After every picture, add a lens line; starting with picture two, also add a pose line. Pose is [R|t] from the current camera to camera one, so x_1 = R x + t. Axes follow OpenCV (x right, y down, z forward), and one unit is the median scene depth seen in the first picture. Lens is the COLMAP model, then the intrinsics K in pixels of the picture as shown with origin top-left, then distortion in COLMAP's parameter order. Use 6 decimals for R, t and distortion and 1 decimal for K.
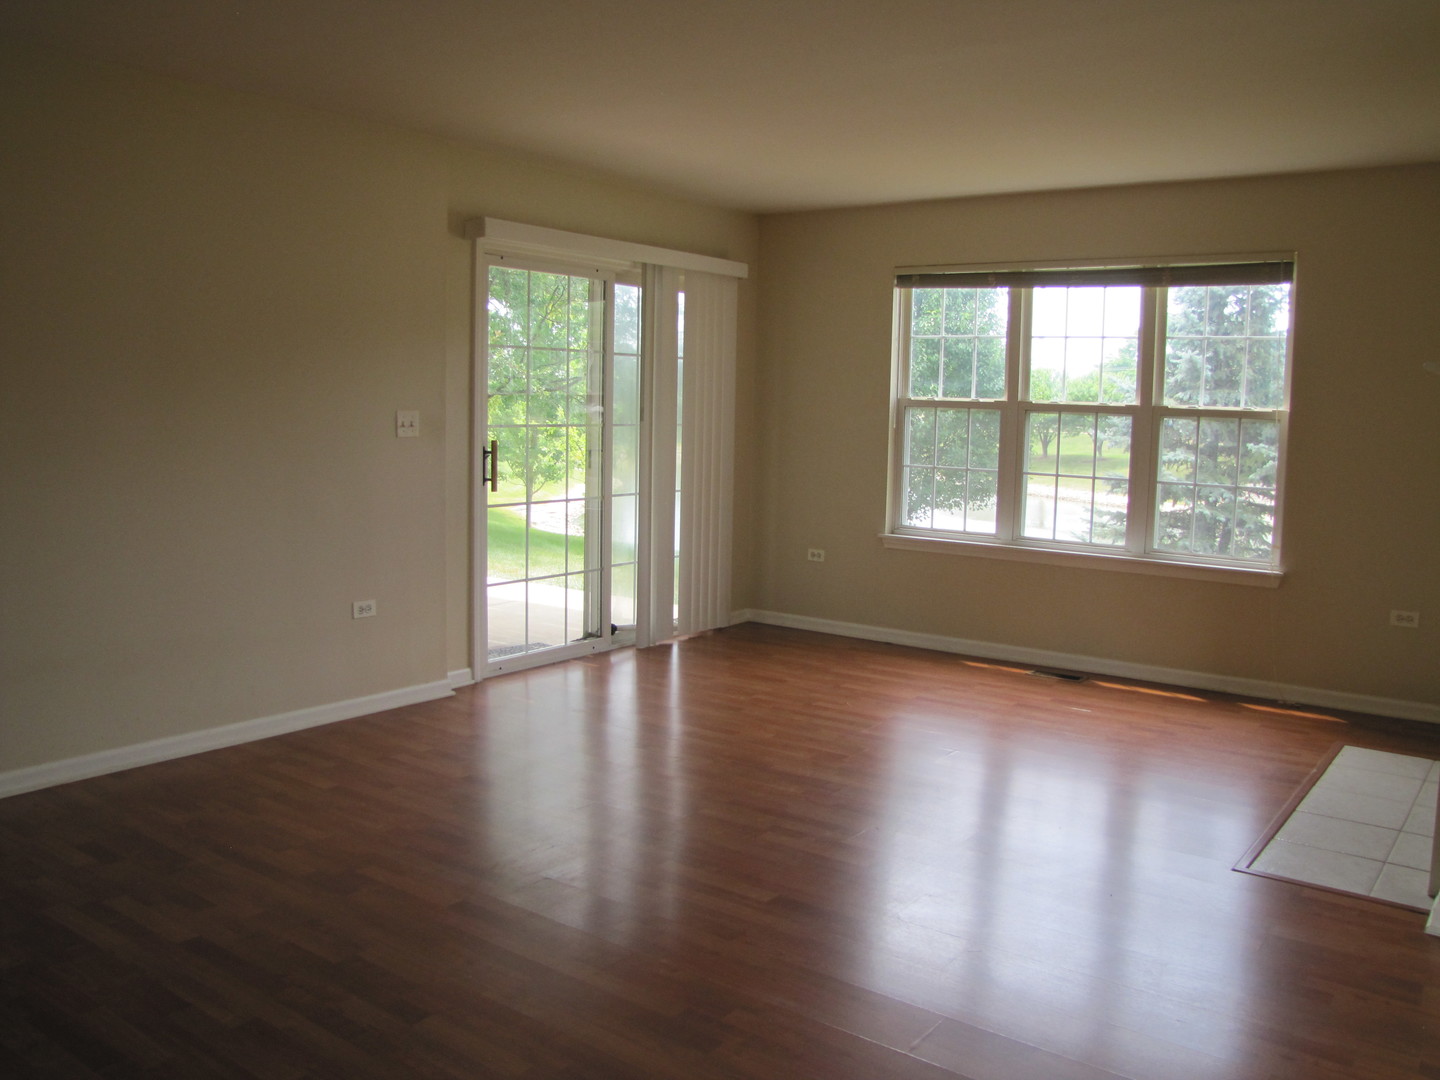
lens RADIAL K [[1384.6, 0, 719.9], [0, 1384.6, 537.7], [0, 0, 1]] dist [0.000877, 0.000000]
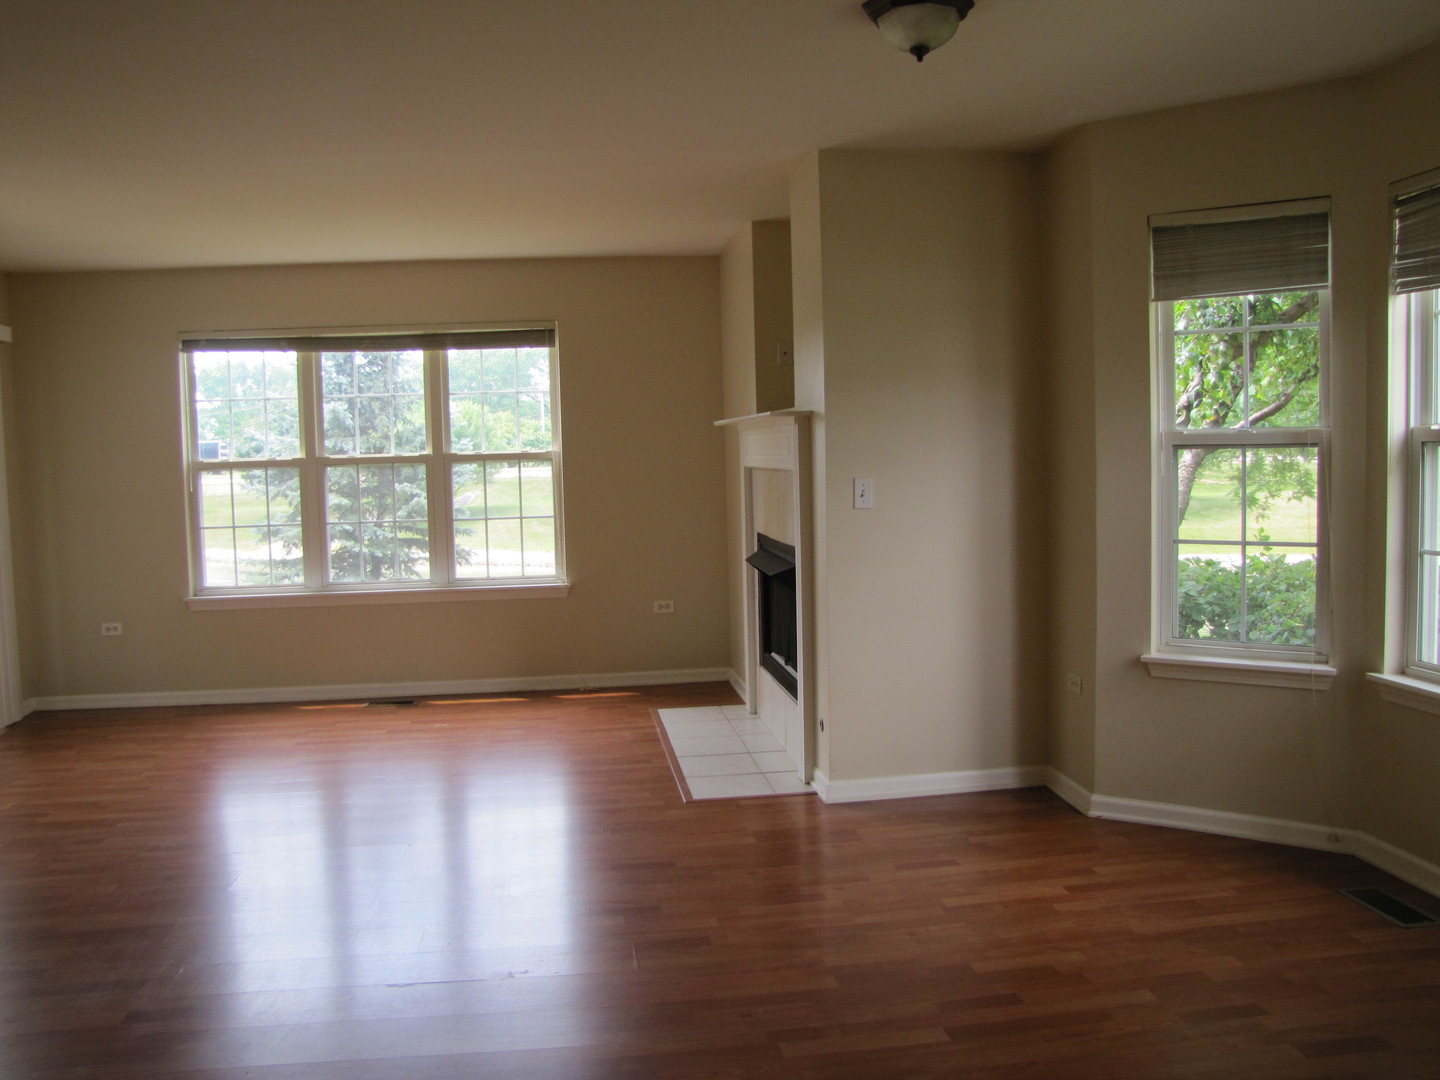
lens RADIAL K [[1207.0, 0, 719.1], [0, 1207.0, 538.4], [0, 0, 1]] dist [-0.010003, 0.006266]
pose [[0.760342, -0.102876, 0.641324, -0.153924], [0.119897, 0.992639, 0.017082, -0.015054], [-0.638361, 0.063905, 0.767080, 0.092278]]
